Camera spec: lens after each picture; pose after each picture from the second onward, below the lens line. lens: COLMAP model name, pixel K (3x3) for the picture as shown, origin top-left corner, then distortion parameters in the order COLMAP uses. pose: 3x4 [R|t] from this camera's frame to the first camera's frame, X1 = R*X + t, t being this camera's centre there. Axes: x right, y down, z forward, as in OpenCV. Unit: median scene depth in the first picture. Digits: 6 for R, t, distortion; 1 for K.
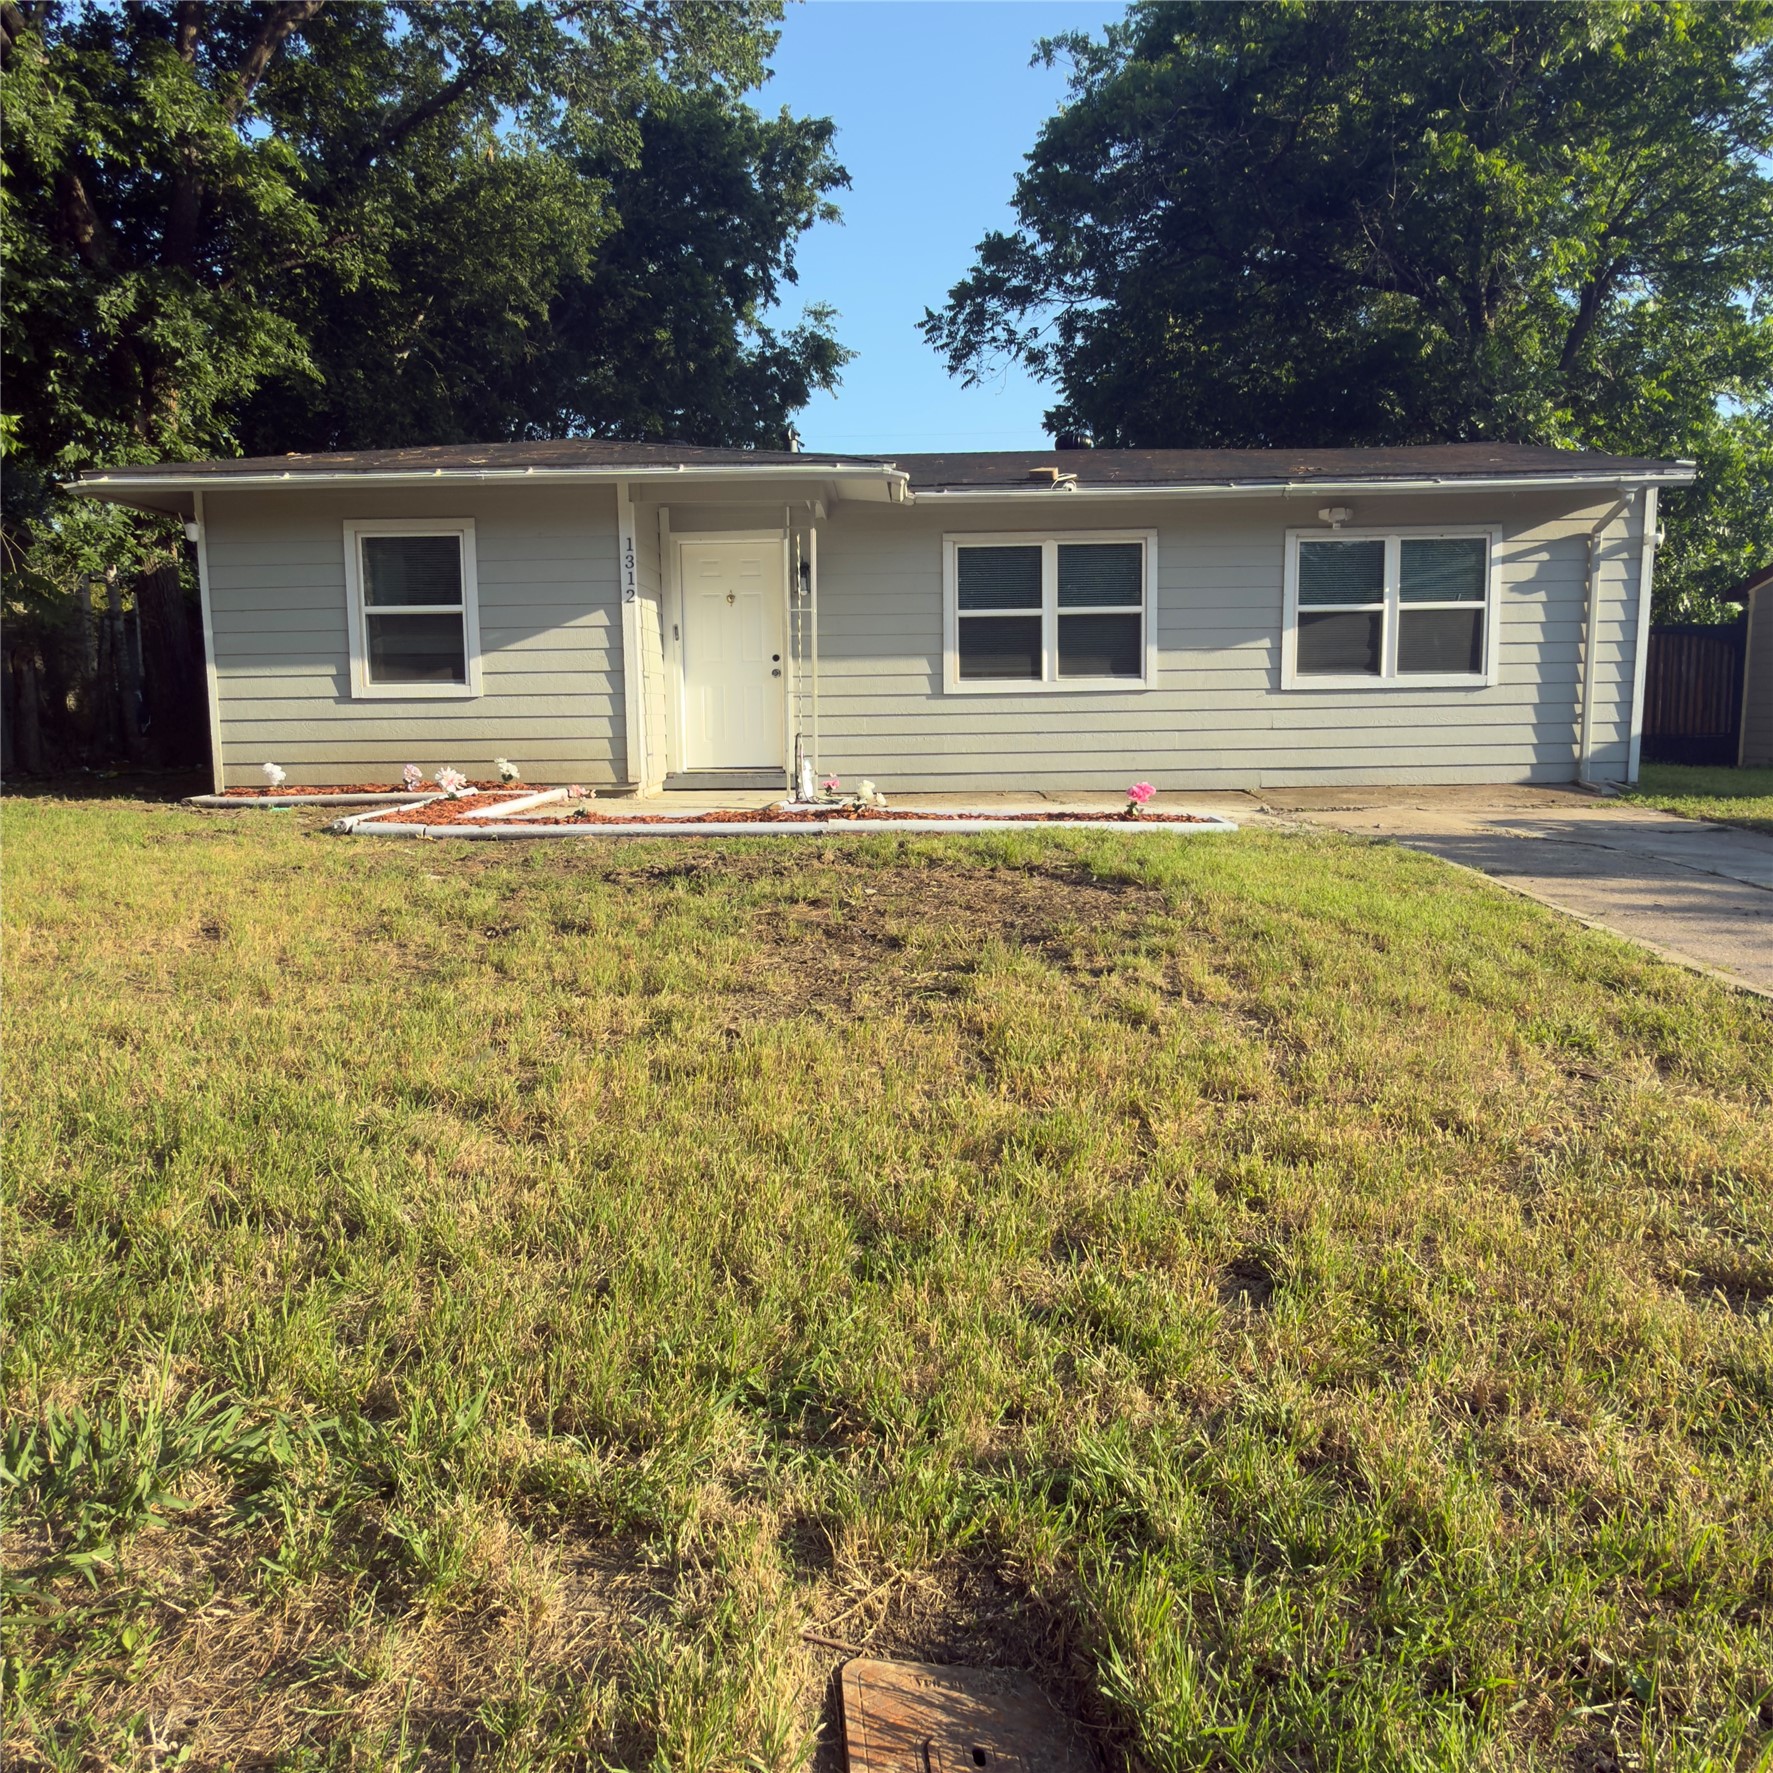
lens RADIAL K [[1353.4, 0, 887.3], [0, 1353.4, 892.7], [0, 0, 1]] dist [-0.002560, -0.000014]
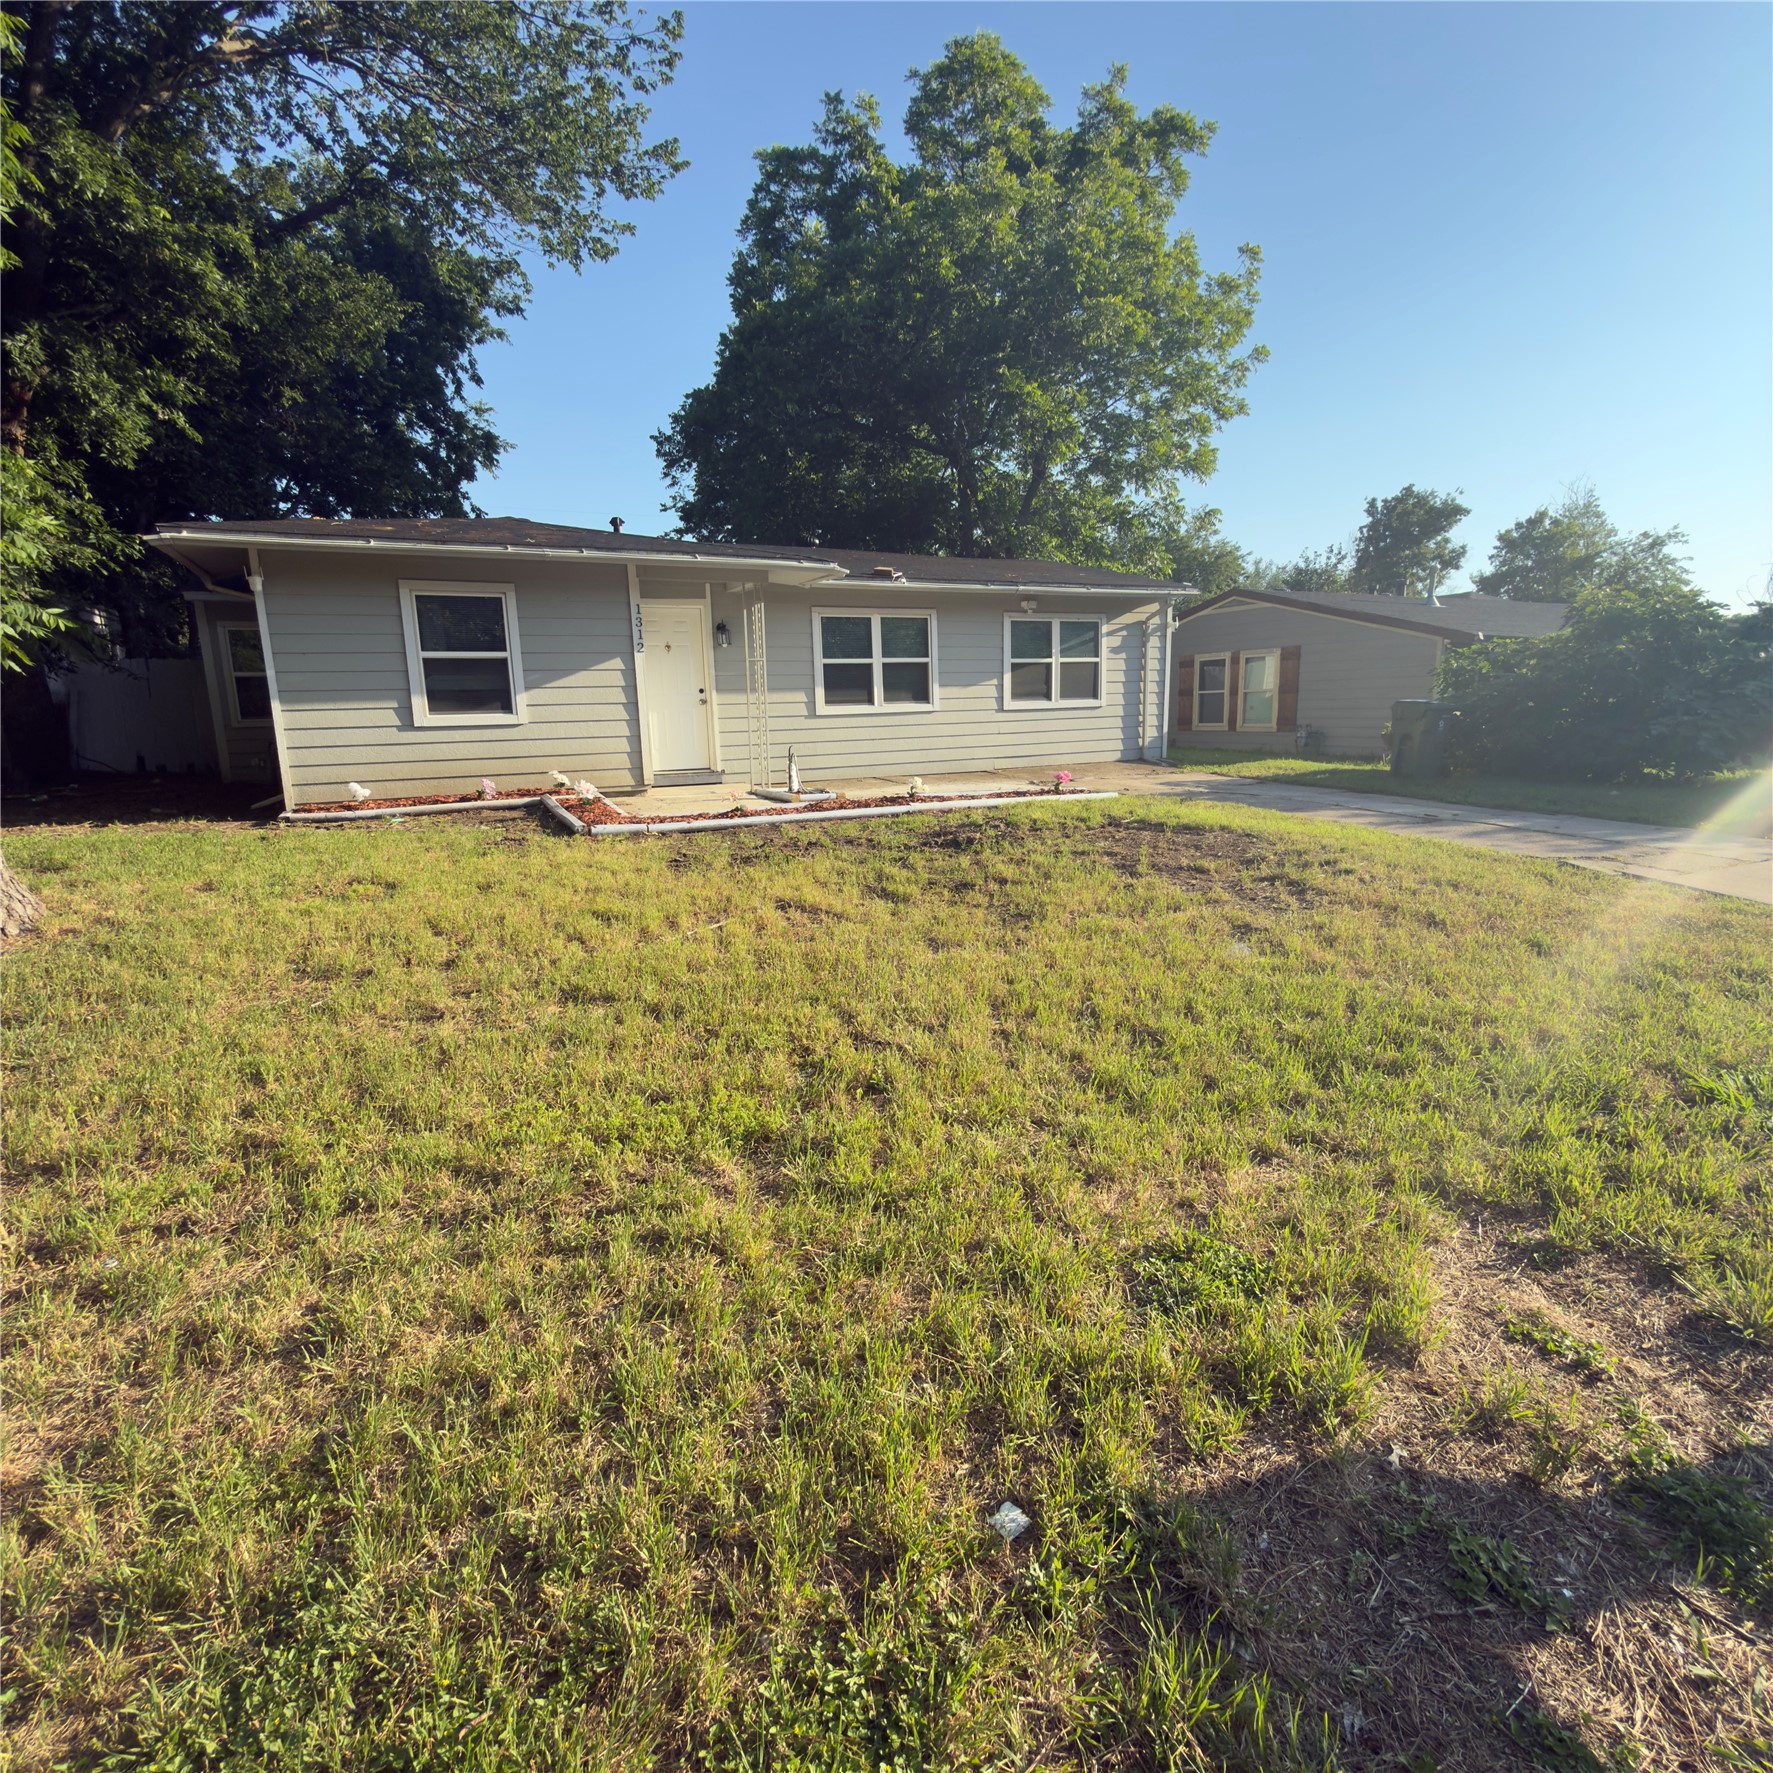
lens RADIAL K [[945.1, 0, 883.9], [0, 945.1, 882.0], [0, 0, 1]] dist [0.002696, -0.001390]
pose [[0.883303, -0.095083, 0.459059, -0.398729], [0.073715, 0.995205, 0.064293, -0.025289], [-0.462971, -0.022951, 0.886076, 0.033865]]
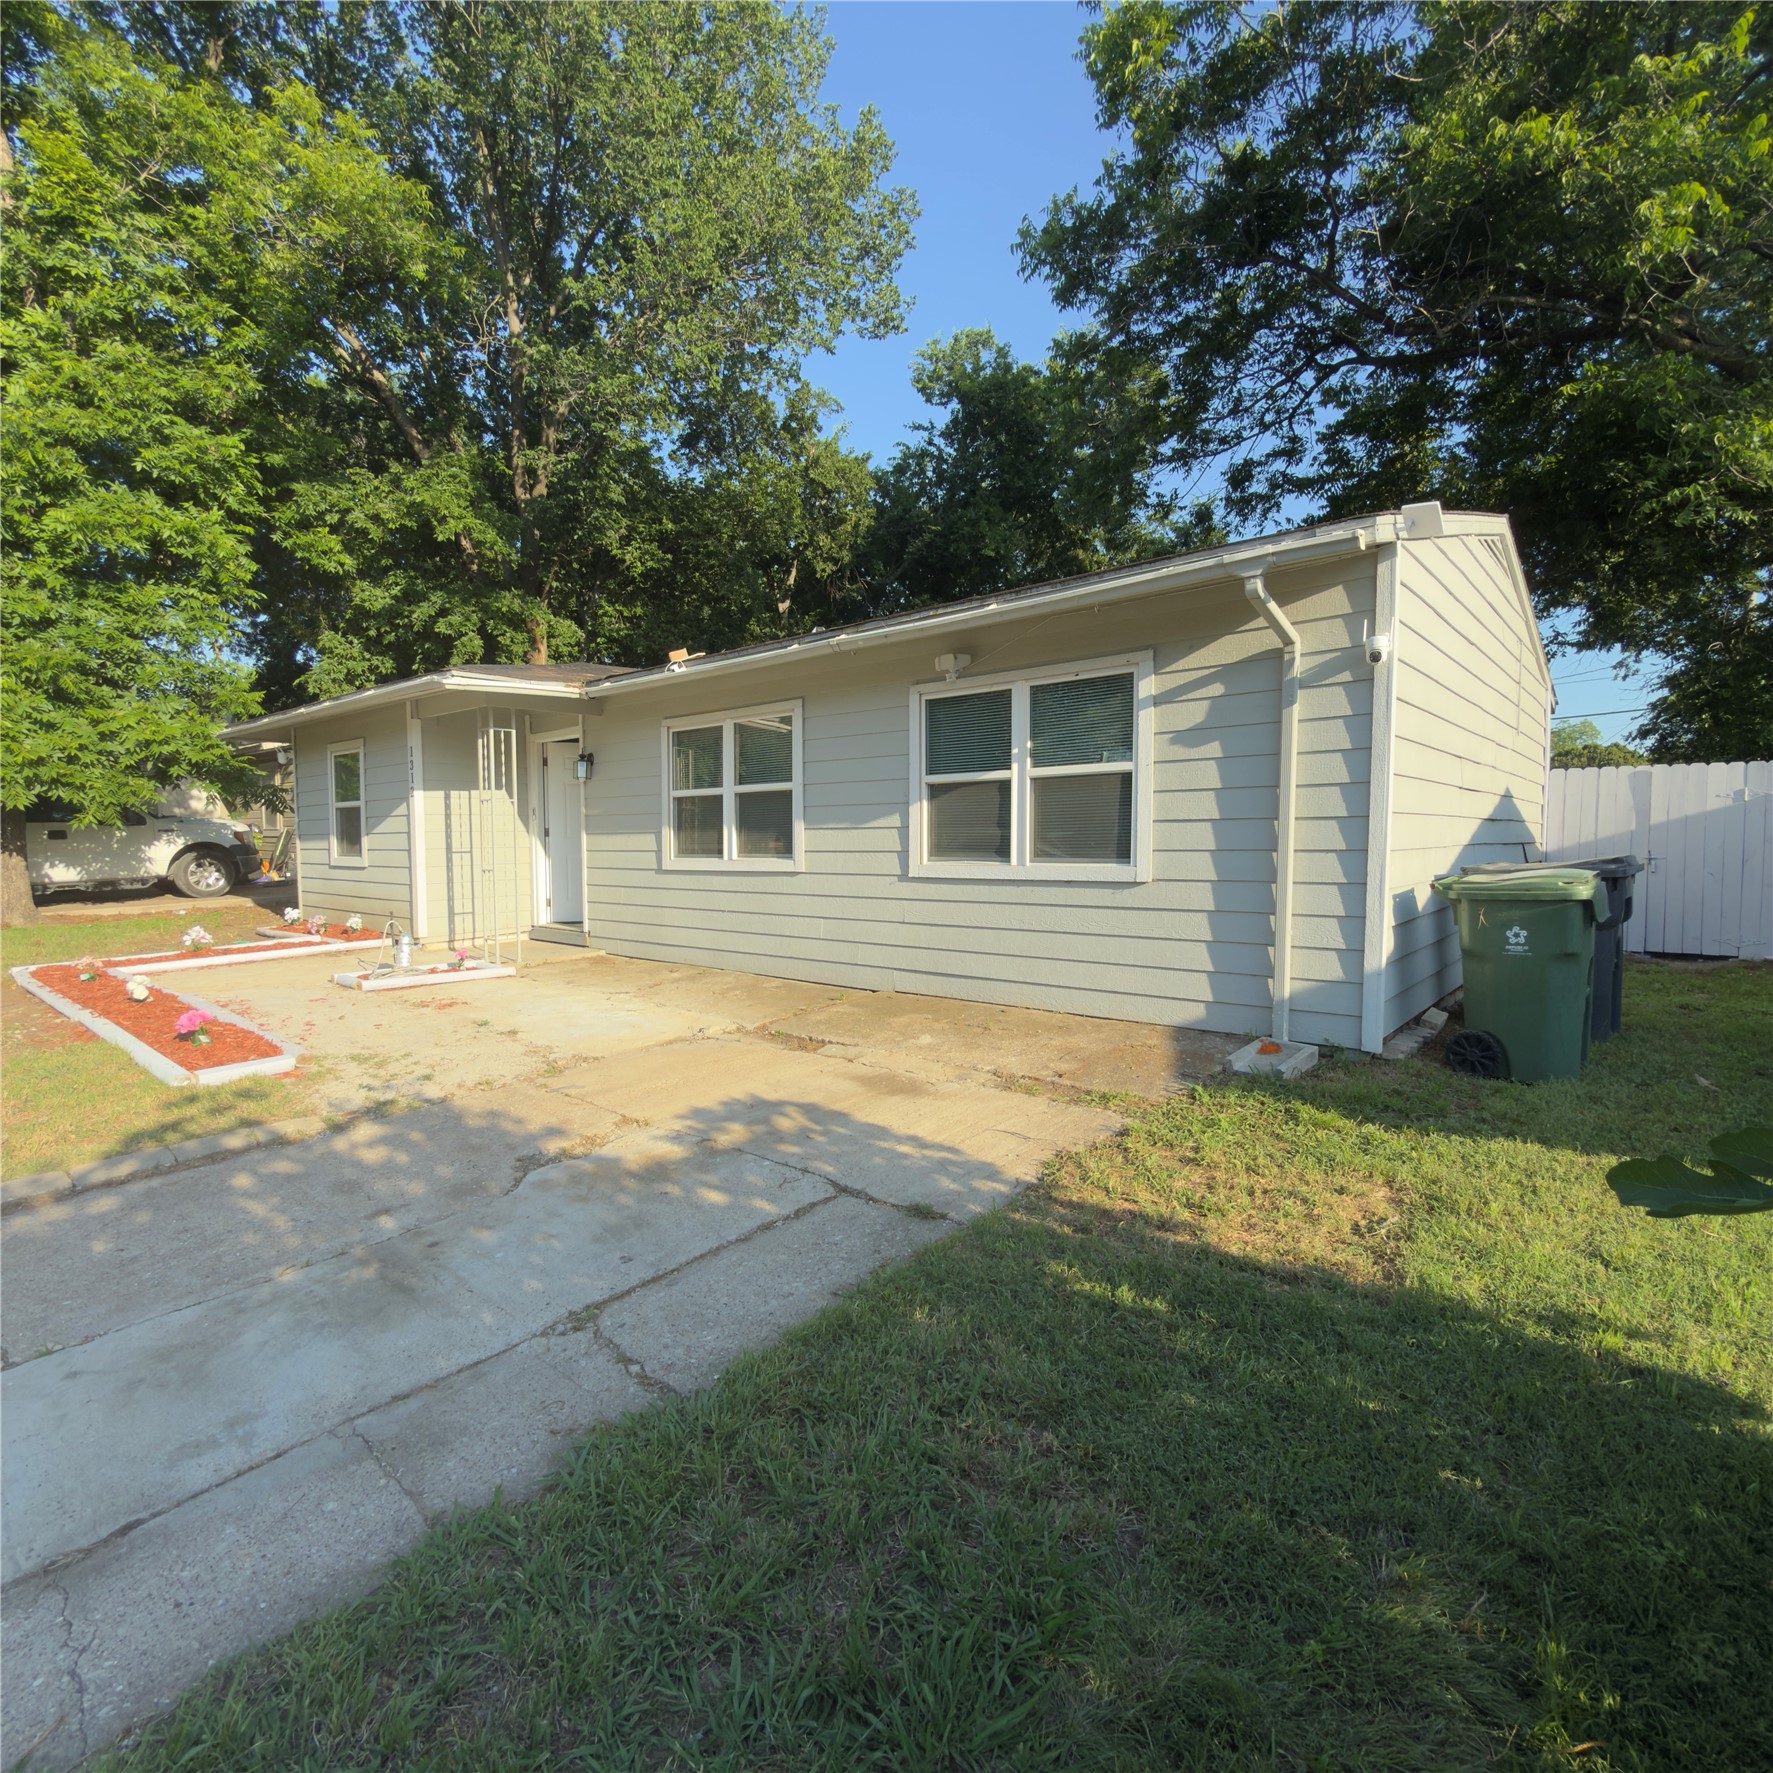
lens RADIAL K [[945.1, 0, 887.7], [0, 945.1, 889.3], [0, 0, 1]] dist [0.002696, -0.001390]
pose [[0.777523, 0.041623, -0.627476, 0.654176], [-0.085976, 0.995474, -0.040502, -0.119313], [0.622950, 0.085439, 0.777582, 0.549581]]
